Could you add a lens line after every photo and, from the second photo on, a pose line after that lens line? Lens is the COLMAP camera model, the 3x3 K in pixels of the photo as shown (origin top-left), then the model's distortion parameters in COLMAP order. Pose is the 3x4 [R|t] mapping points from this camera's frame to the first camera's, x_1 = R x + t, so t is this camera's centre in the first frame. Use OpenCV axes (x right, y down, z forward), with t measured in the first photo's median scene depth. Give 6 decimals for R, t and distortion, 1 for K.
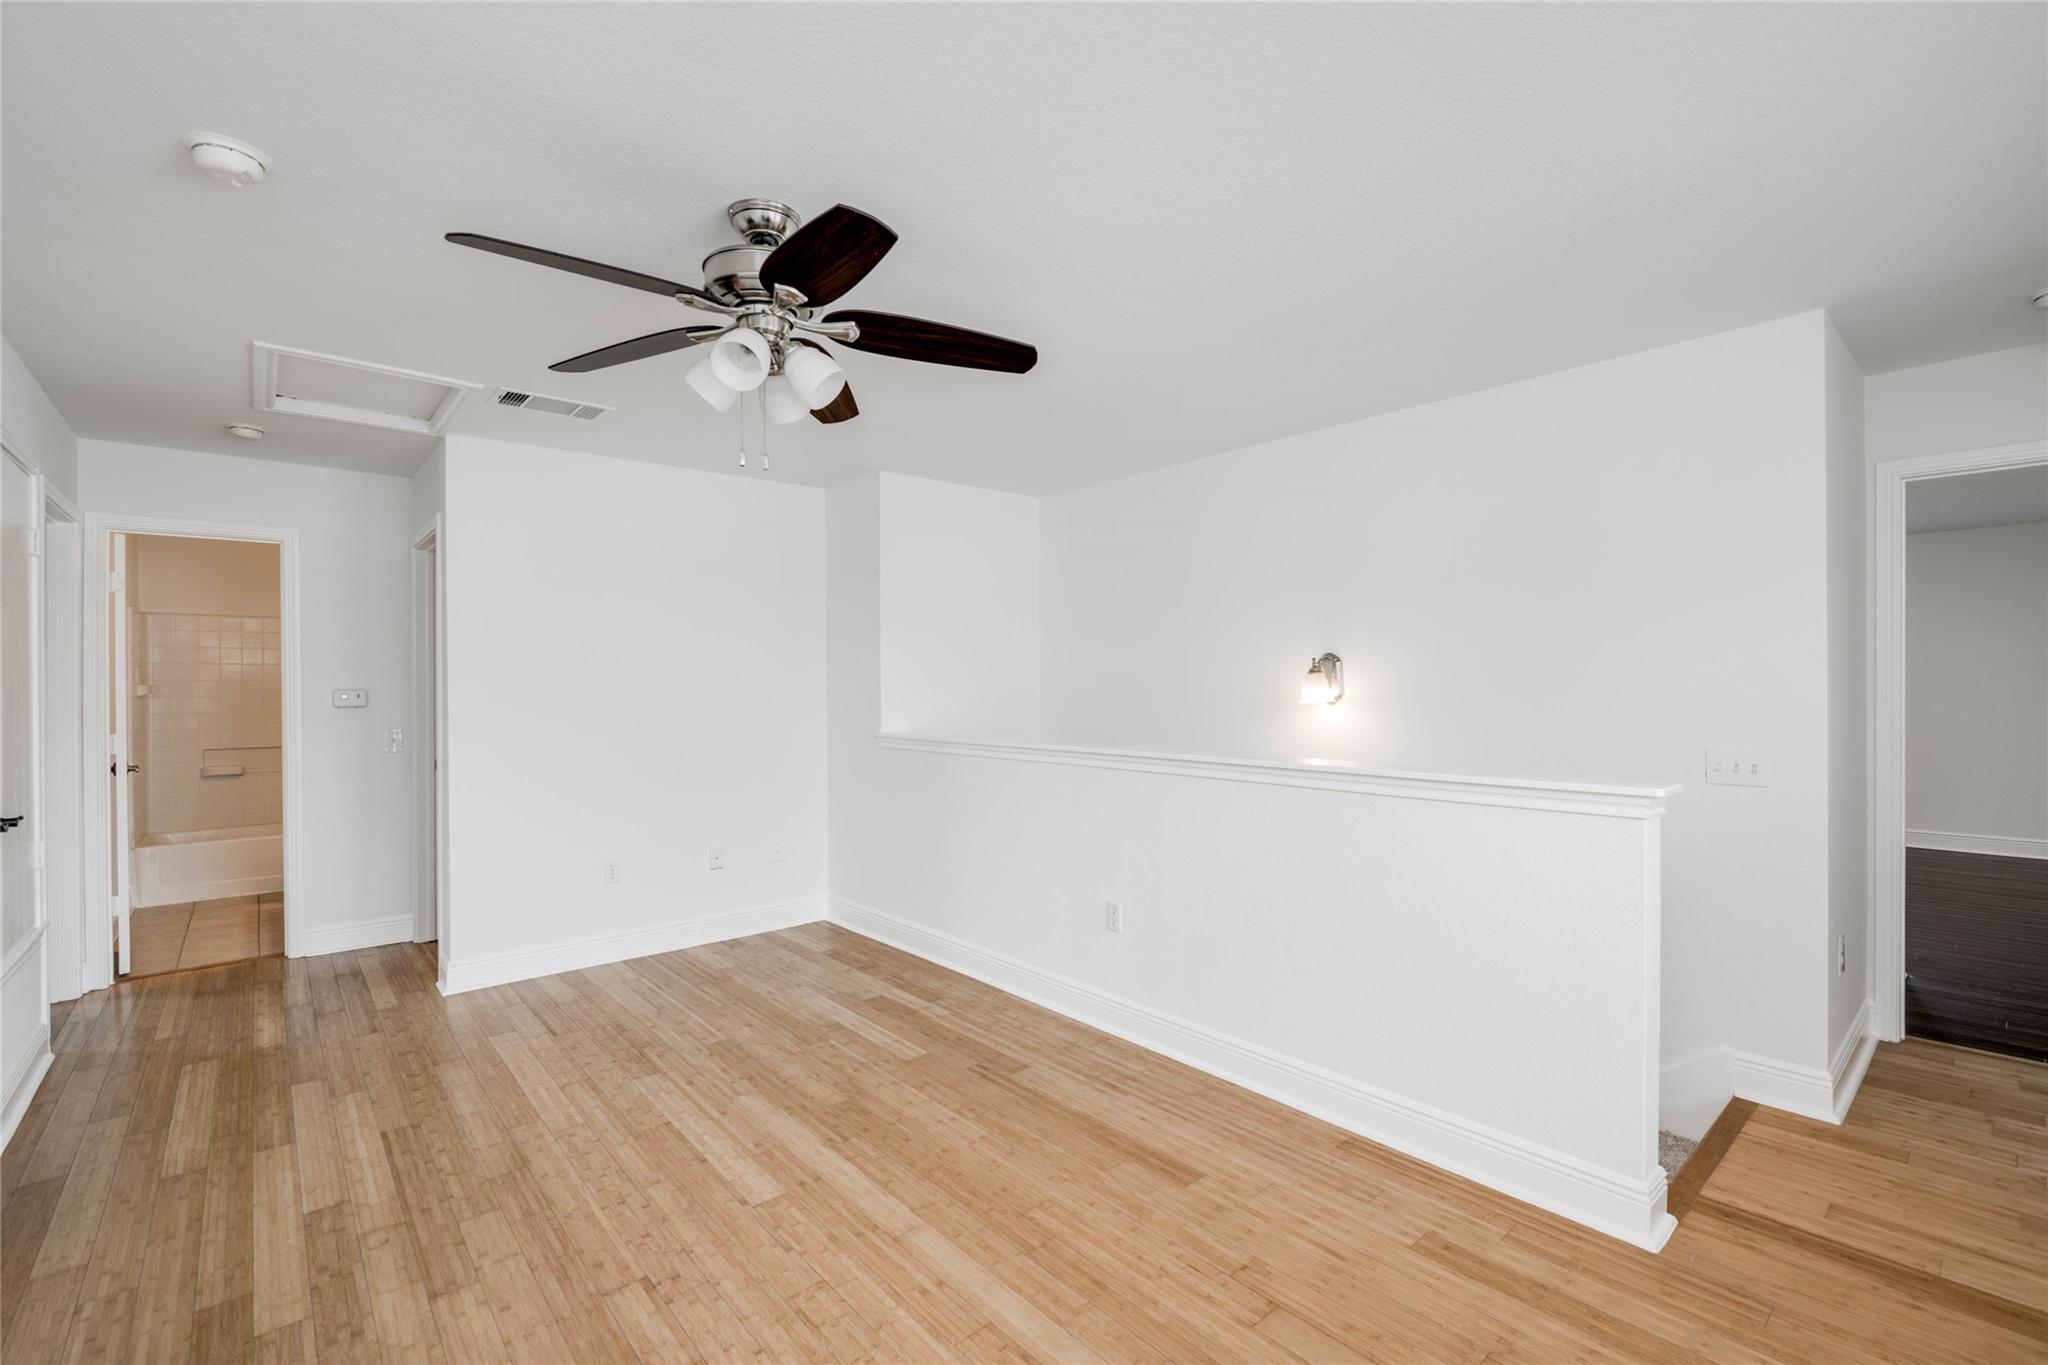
lens RADIAL K [[908.6, 0, 1086.0], [0, 908.6, 686.6], [0, 0, 1]] dist [-0.010759, 0.000058]
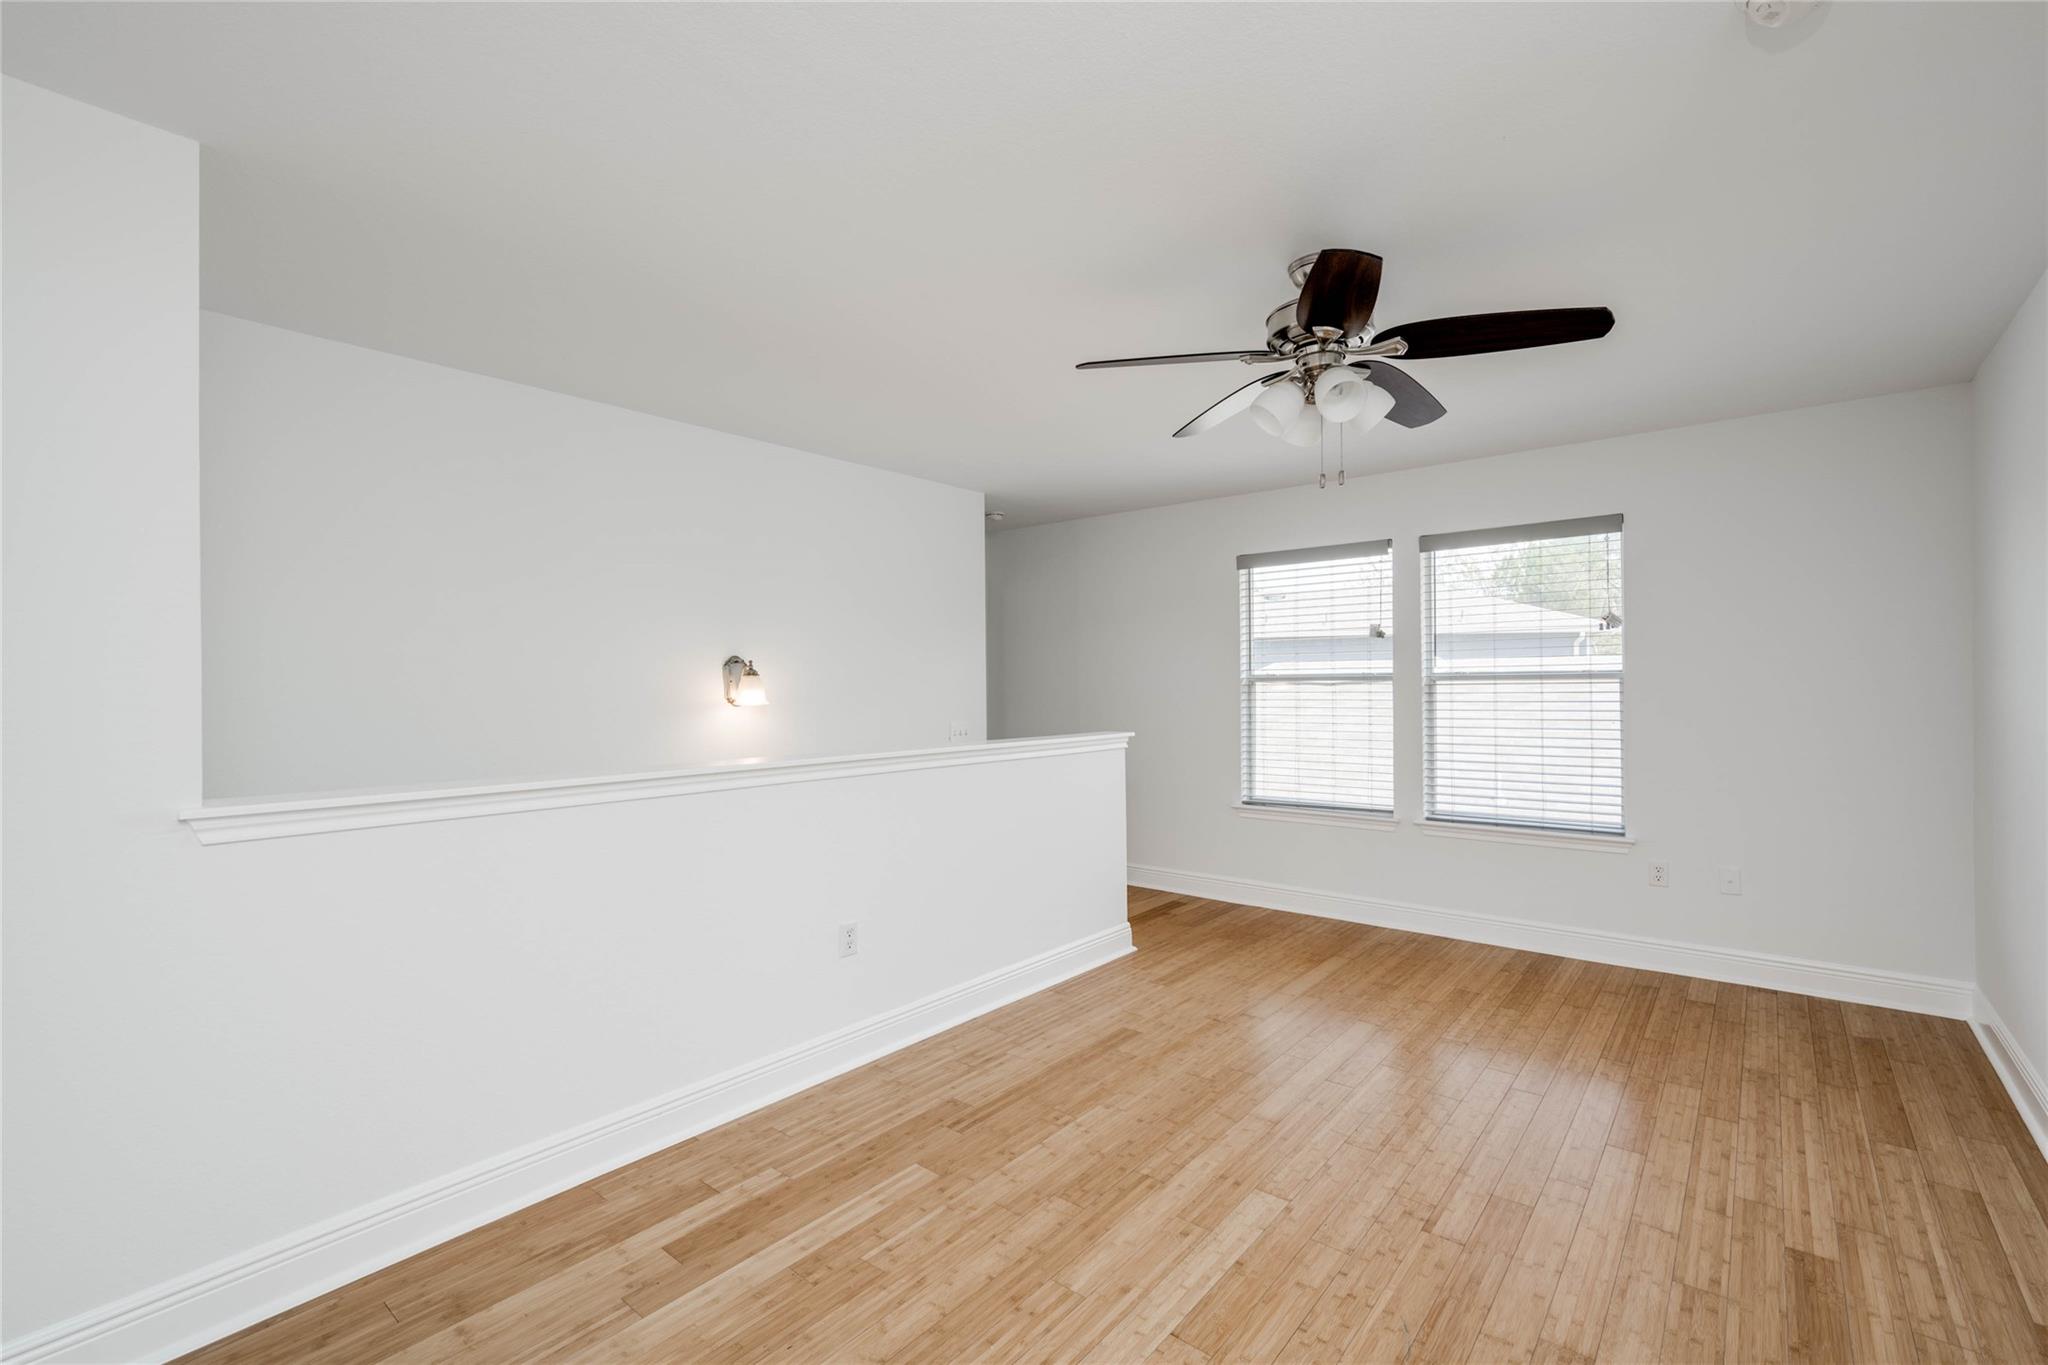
lens RADIAL K [[843.7, 0, 1031.4], [0, 843.7, 672.5], [0, 0, 1]] dist [-0.000824, 0.000304]
pose [[-0.107949, 0.020685, 0.993941, -1.090321], [0.011181, 0.999746, -0.019591, 0.003681], [-0.994093, 0.008999, -0.108153, 1.178219]]
